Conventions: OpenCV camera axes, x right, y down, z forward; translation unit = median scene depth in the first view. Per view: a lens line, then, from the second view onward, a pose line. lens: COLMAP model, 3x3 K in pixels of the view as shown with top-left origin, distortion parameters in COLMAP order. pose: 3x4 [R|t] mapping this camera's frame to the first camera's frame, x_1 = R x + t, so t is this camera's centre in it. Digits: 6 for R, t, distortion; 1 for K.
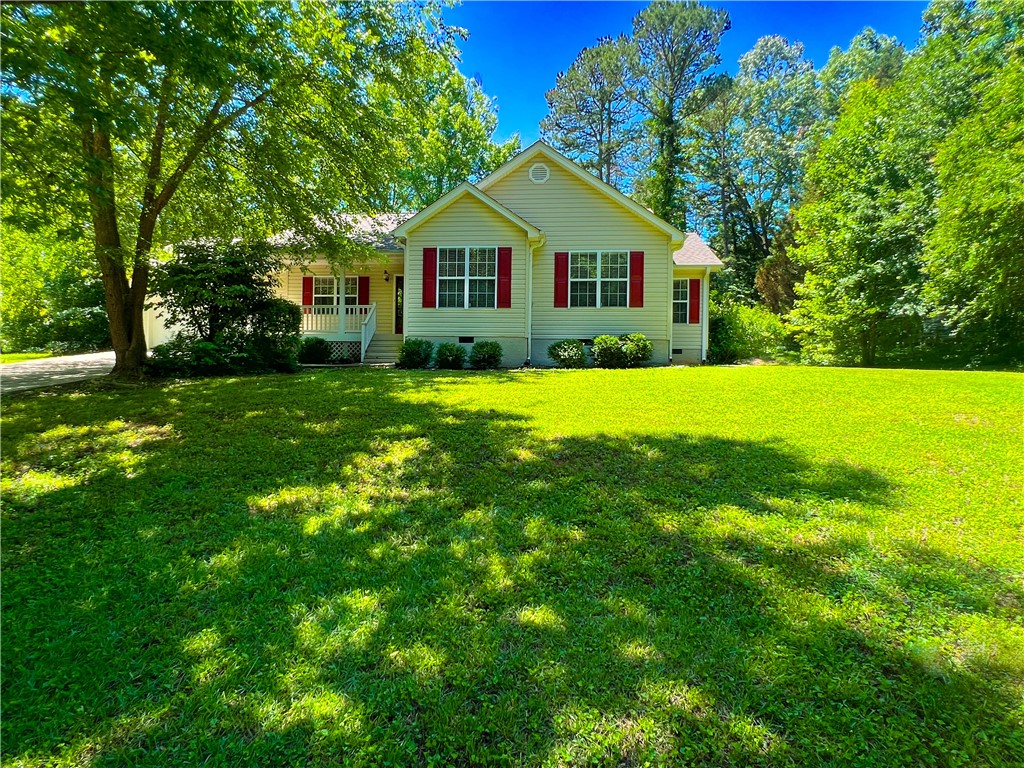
lens RADIAL K [[572.8, 0, 512.0], [0, 572.8, 384.0], [0, 0, 1]] dist [0.001341, 0.000908]
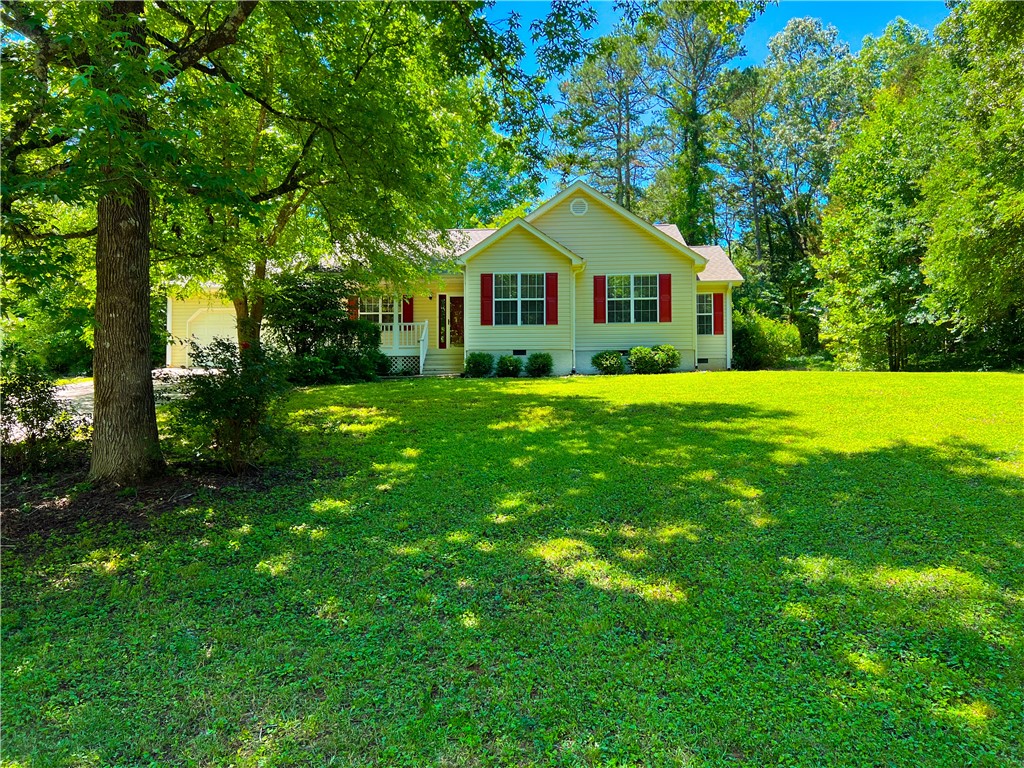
lens RADIAL K [[809.1, 0, 512.0], [0, 809.1, 384.0], [0, 0, 1]] dist [0.057359, -0.003218]
pose [[0.999270, -0.016792, 0.034324, -0.124032], [0.018258, 0.998915, -0.042840, 0.045647], [-0.033568, 0.043436, 0.998492, -0.510018]]
